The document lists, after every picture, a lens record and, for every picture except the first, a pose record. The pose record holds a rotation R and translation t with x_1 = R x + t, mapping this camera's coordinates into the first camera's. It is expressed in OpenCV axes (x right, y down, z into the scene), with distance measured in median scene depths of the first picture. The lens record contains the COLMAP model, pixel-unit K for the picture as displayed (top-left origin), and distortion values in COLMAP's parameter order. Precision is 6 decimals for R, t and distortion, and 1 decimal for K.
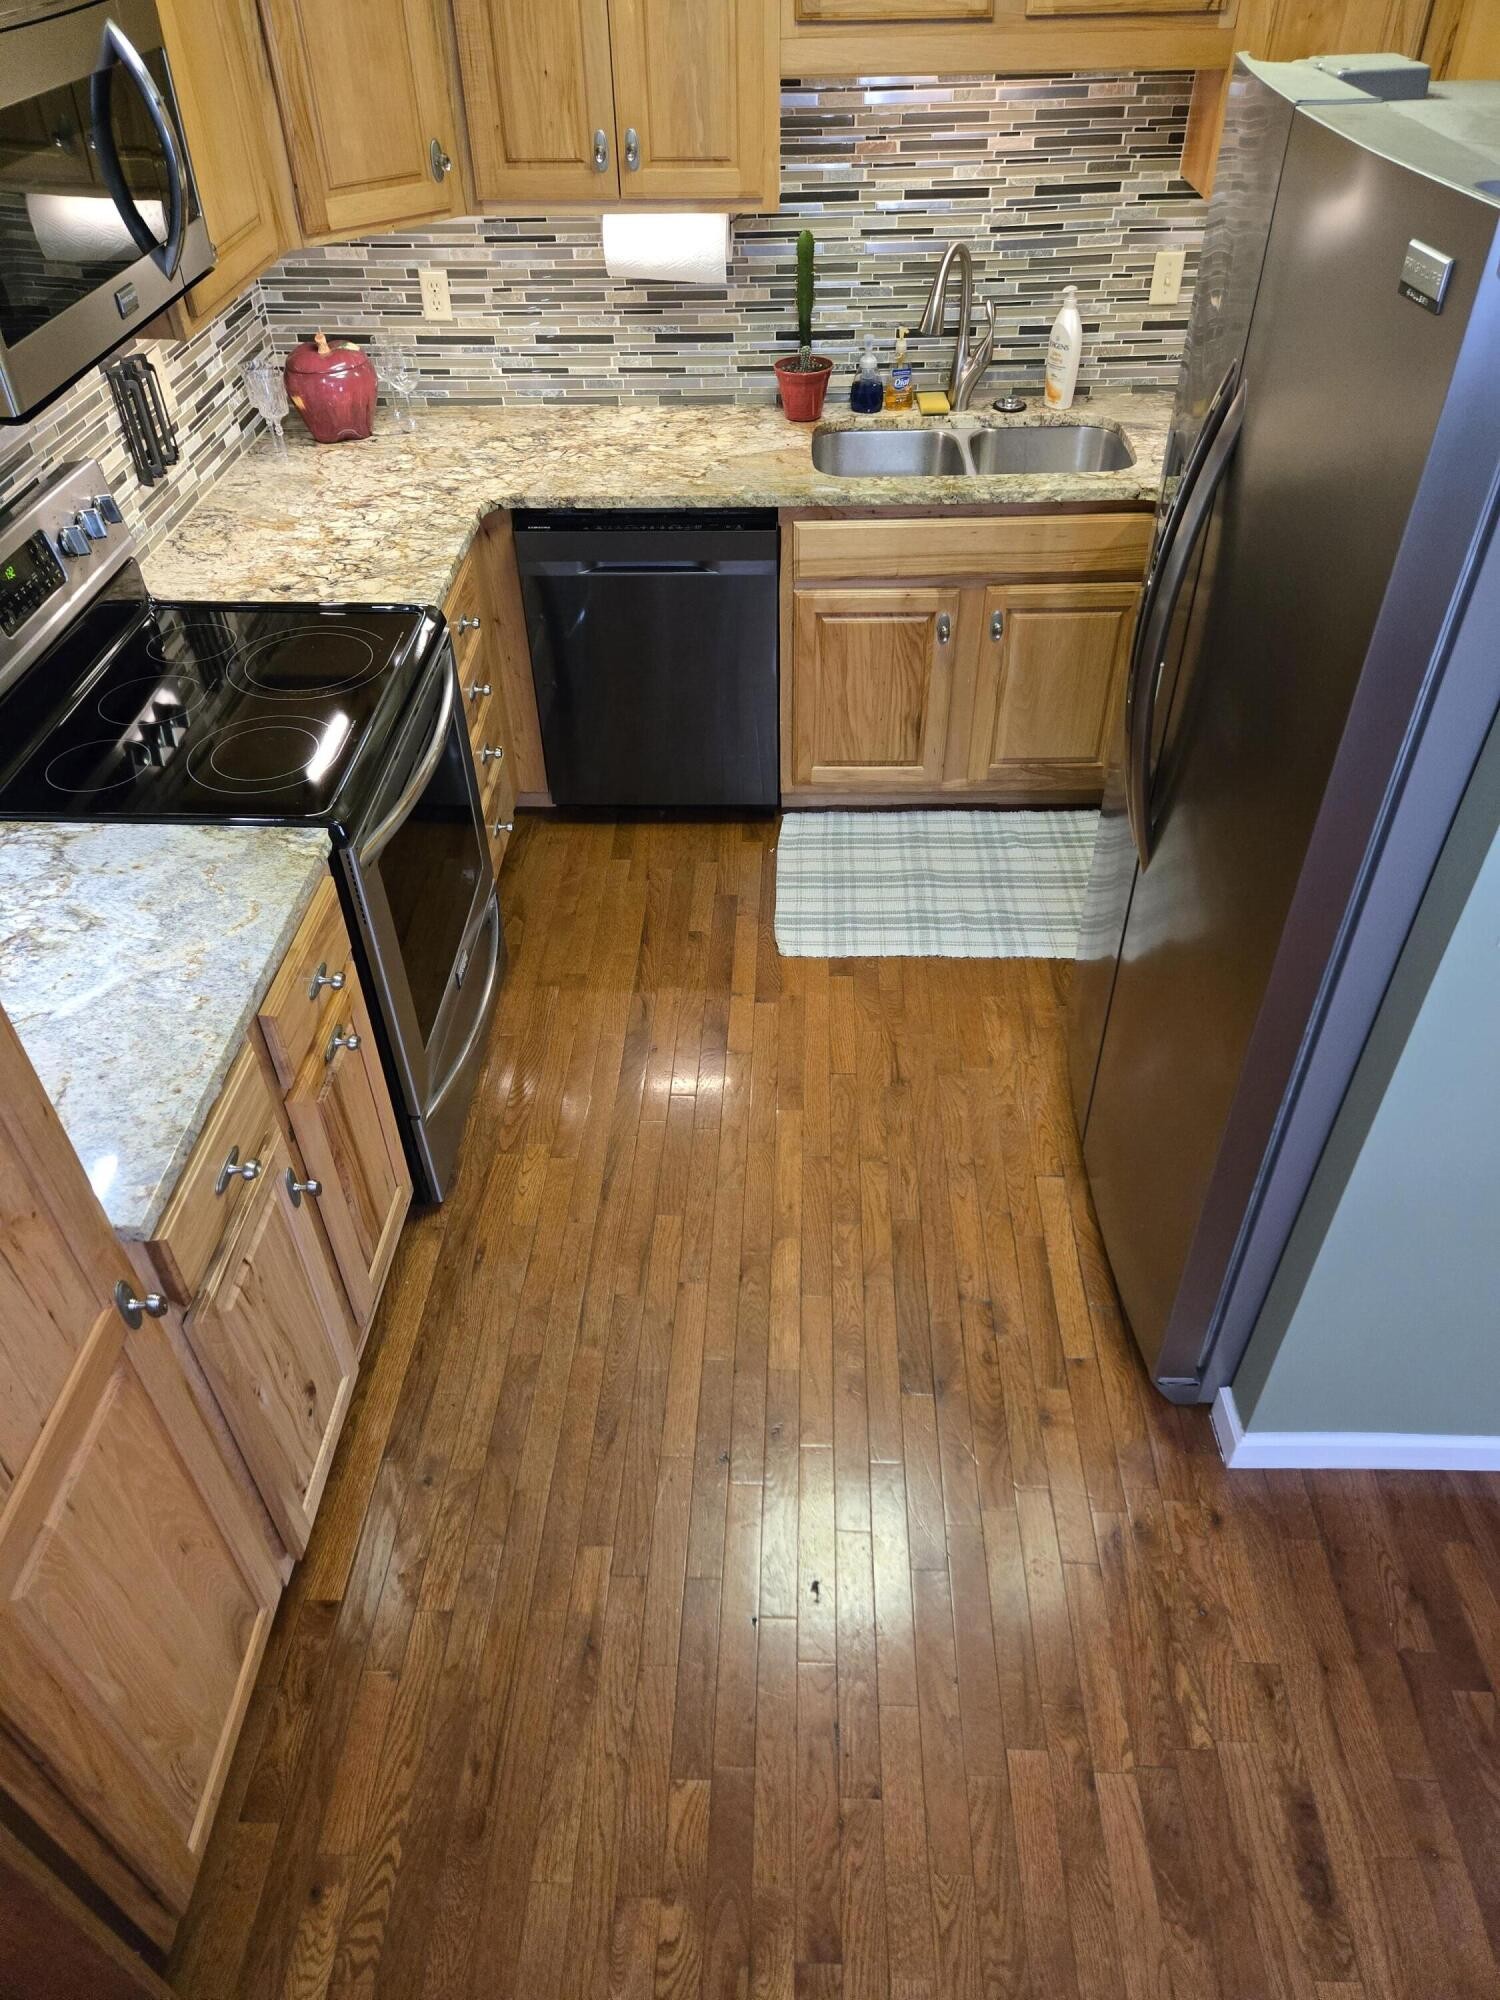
lens RADIAL K [[1348.7, 0, 755.8], [0, 1348.7, 993.0], [0, 0, 1]] dist [0.080446, -0.012292]
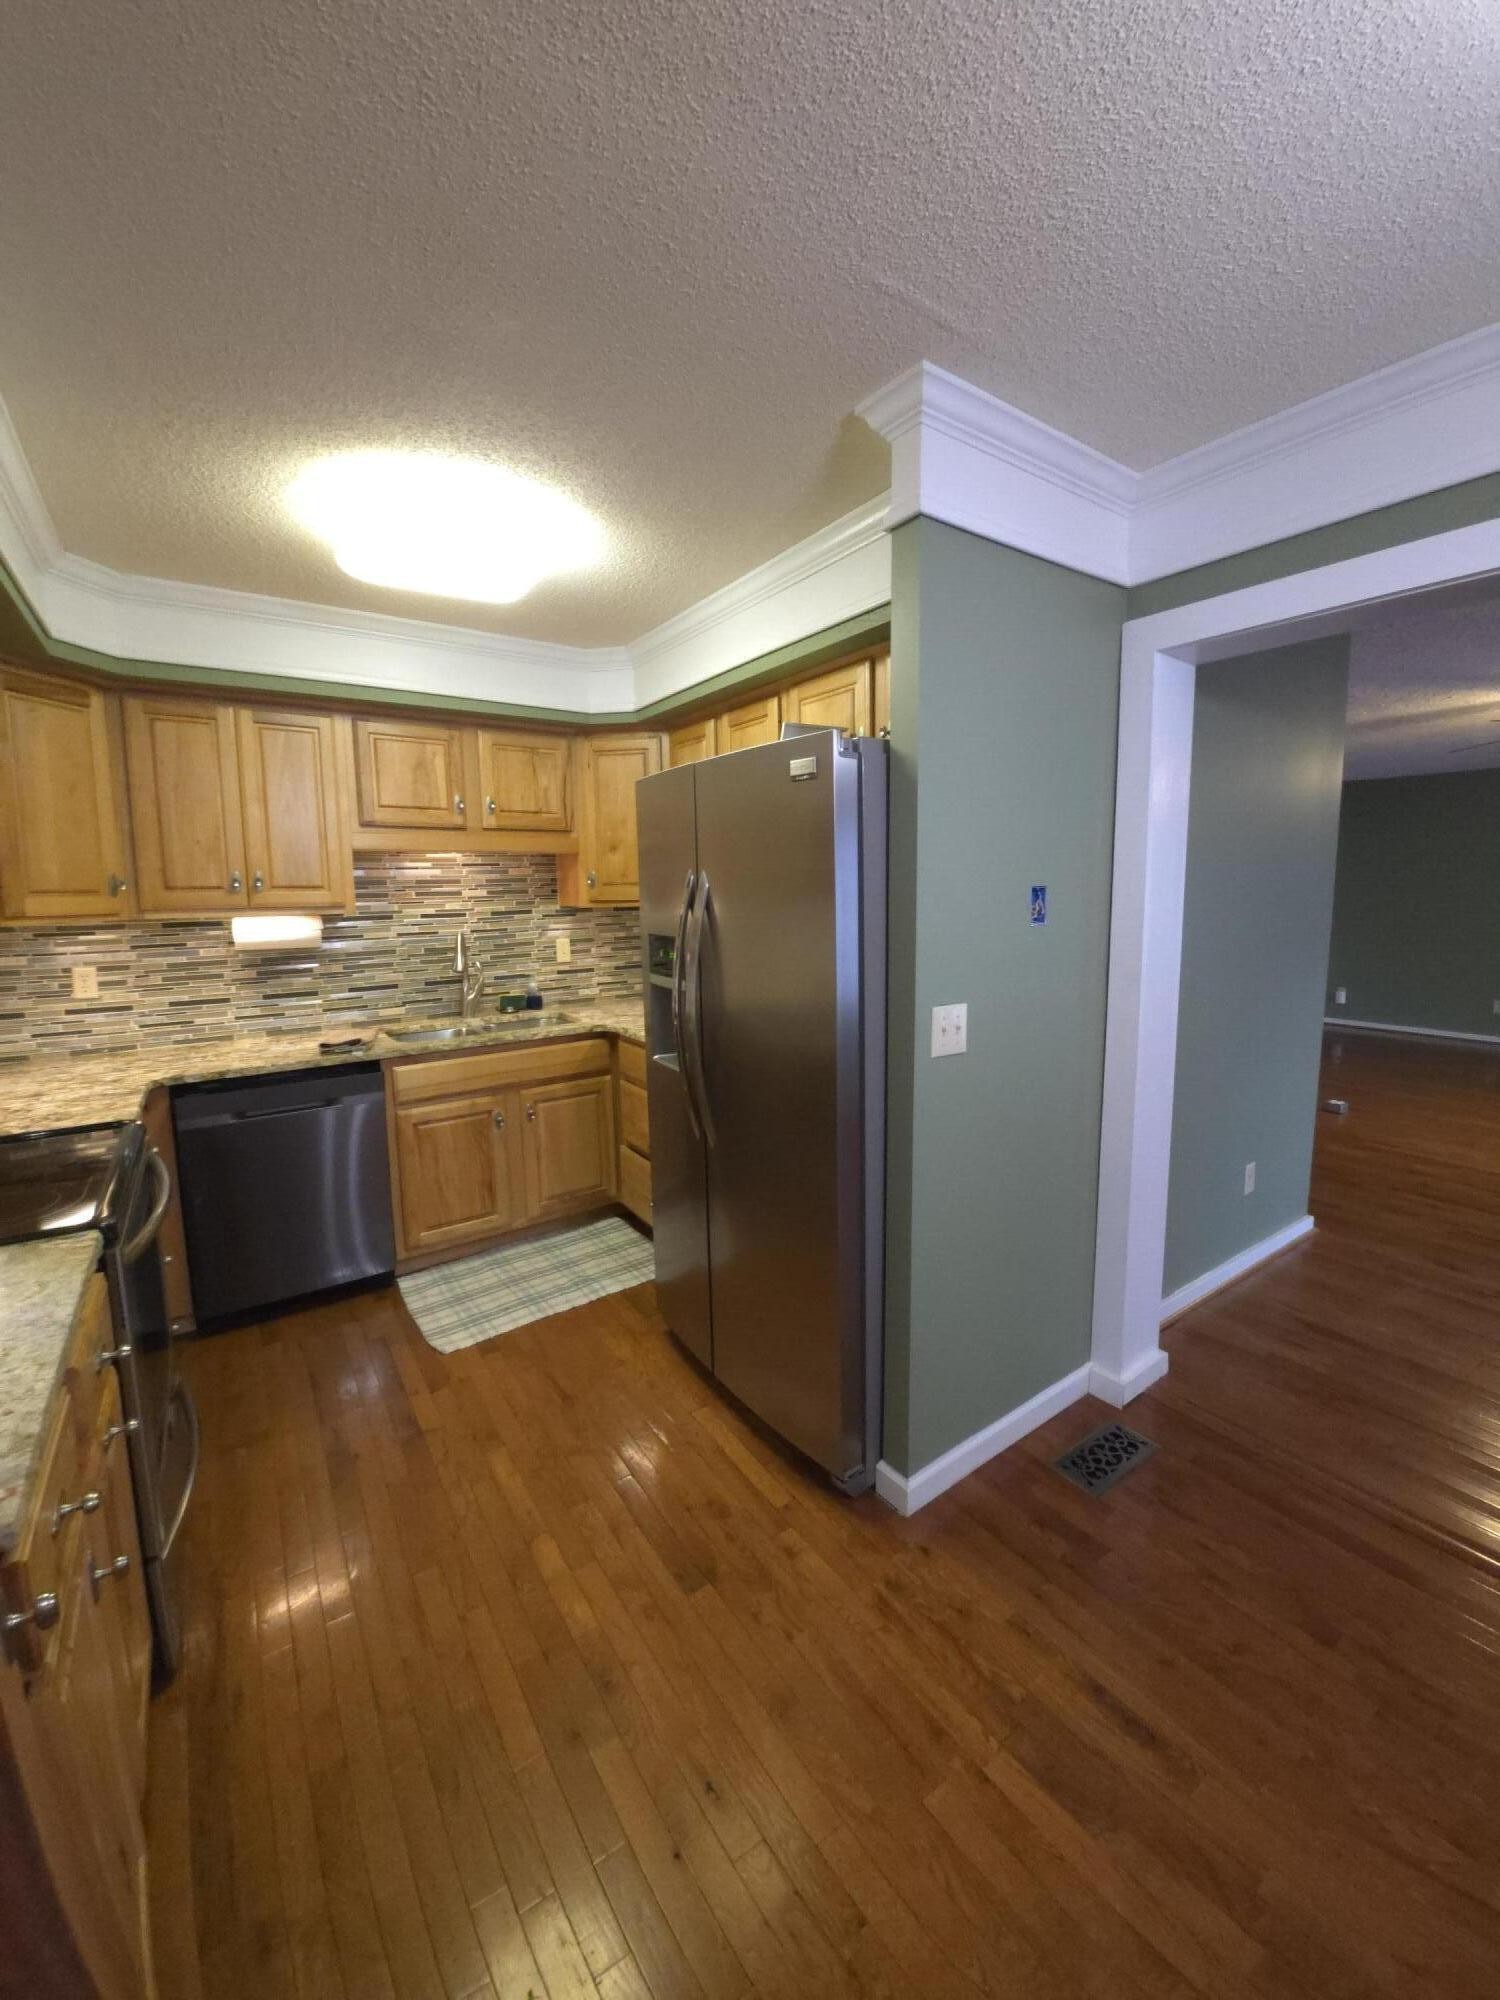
lens RADIAL K [[786.4, 0, 752.5], [0, 786.4, 998.7], [0, 0, 1]] dist [-0.001859, -0.000147]
pose [[0.808551, -0.078946, 0.583106, -0.153668], [0.384493, 0.821030, -0.421989, 0.127415], [-0.445433, 0.565400, 0.694199, 0.134804]]
